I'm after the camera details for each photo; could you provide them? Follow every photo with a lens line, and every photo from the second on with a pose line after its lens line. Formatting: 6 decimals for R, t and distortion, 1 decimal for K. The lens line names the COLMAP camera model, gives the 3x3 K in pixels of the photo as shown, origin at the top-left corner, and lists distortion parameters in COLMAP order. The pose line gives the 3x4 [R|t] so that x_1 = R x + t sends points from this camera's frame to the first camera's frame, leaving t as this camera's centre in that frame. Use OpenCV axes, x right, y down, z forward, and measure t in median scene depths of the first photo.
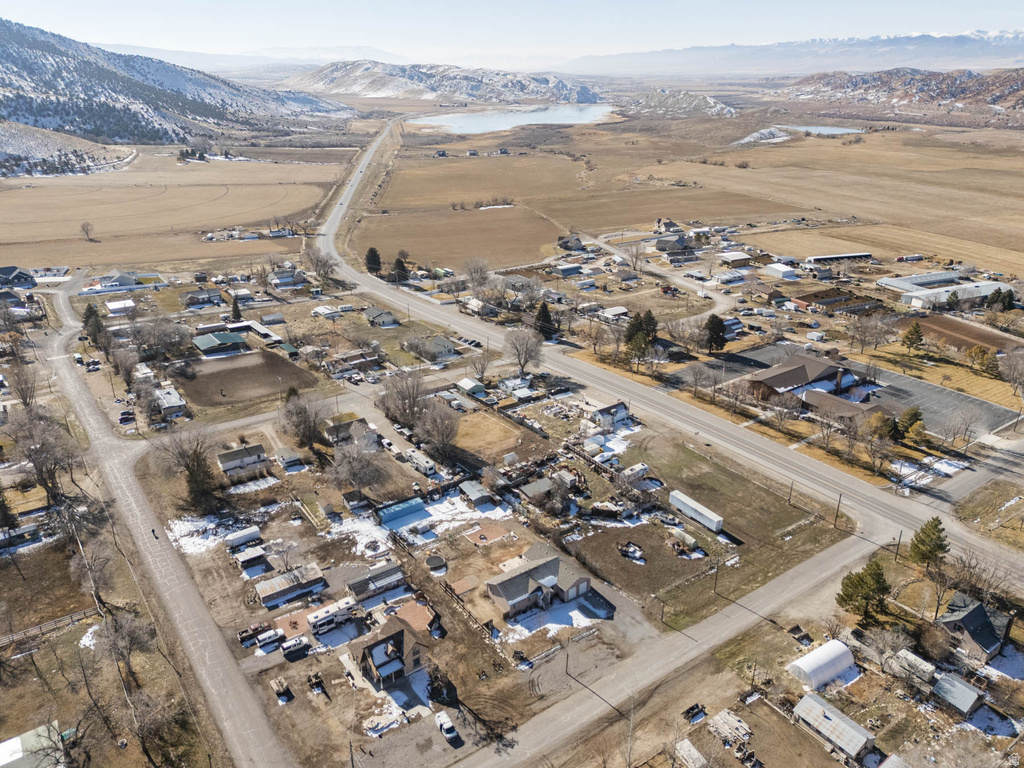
lens RADIAL K [[747.7, 0, 511.3], [0, 747.7, 380.6], [0, 0, 1]] dist [0.076368, -0.065314]
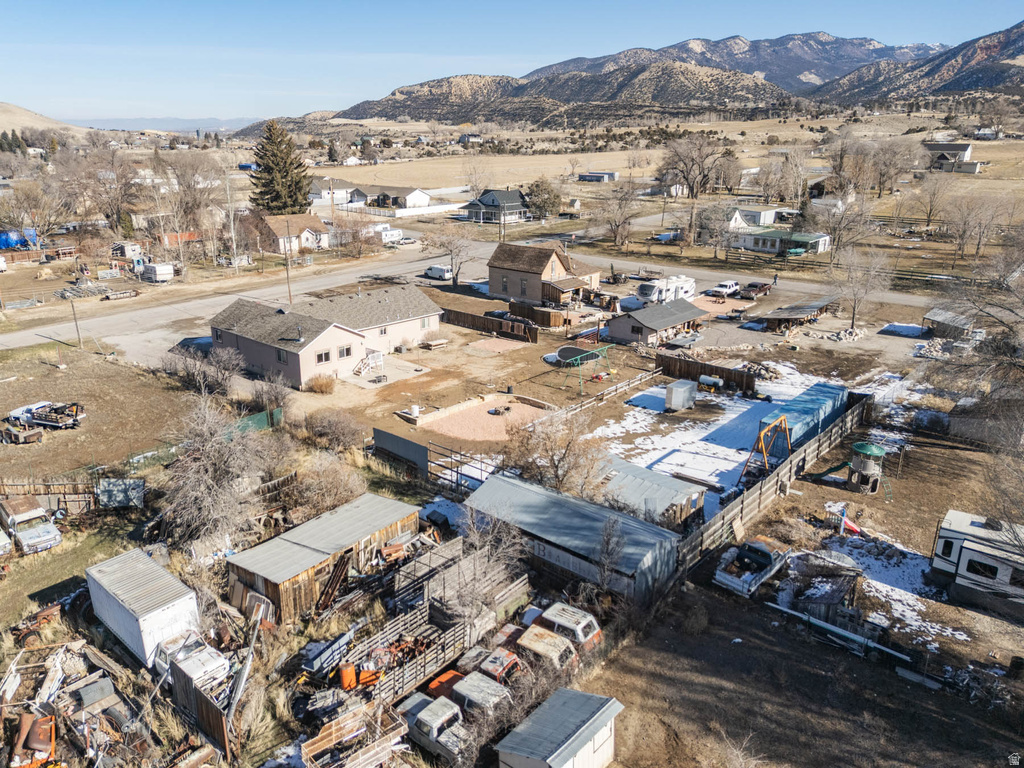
lens RADIAL K [[747.7, 0, 511.3], [0, 747.7, 380.6], [0, 0, 1]] dist [0.076368, -0.065314]
pose [[-0.968038, 0.070084, -0.240813, 0.032318], [-0.104549, 0.760001, 0.641458, -0.015936], [0.227973, 0.646133, -0.728382, 1.048561]]
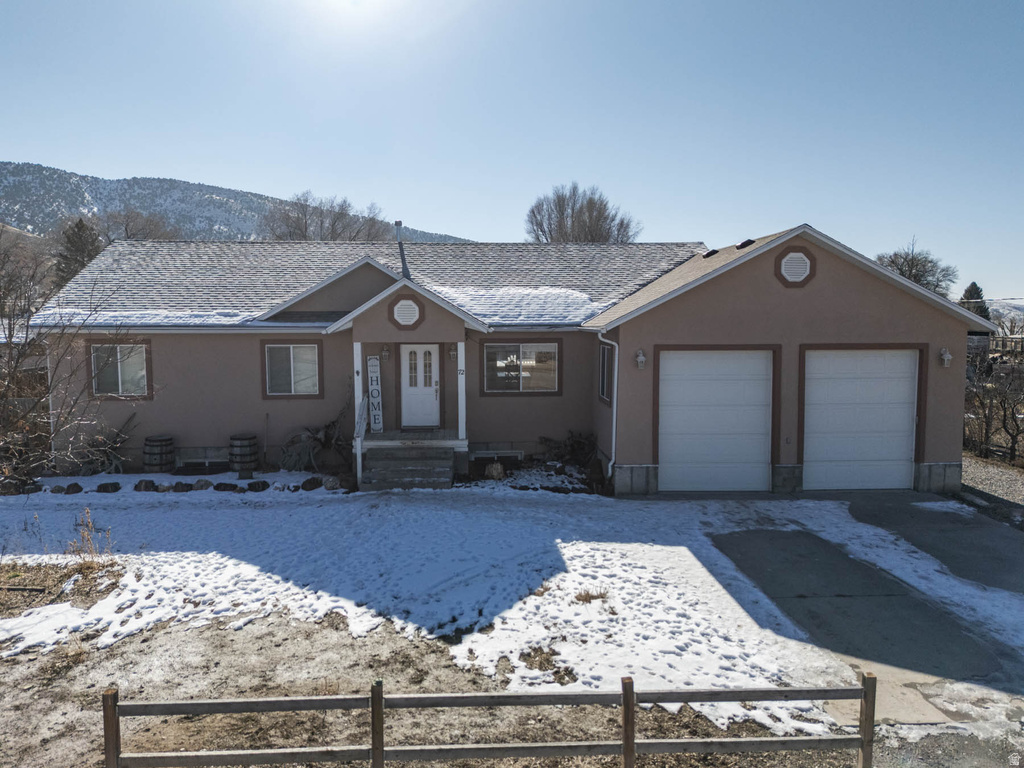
lens RADIAL K [[747.7, 0, 511.3], [0, 747.7, 380.6], [0, 0, 1]] dist [0.076368, -0.065314]
pose [[0.848327, 0.046995, -0.527382, 0.081291], [-0.205344, 0.947296, -0.245895, 0.227722], [0.488031, 0.316894, 0.813267, 0.677344]]
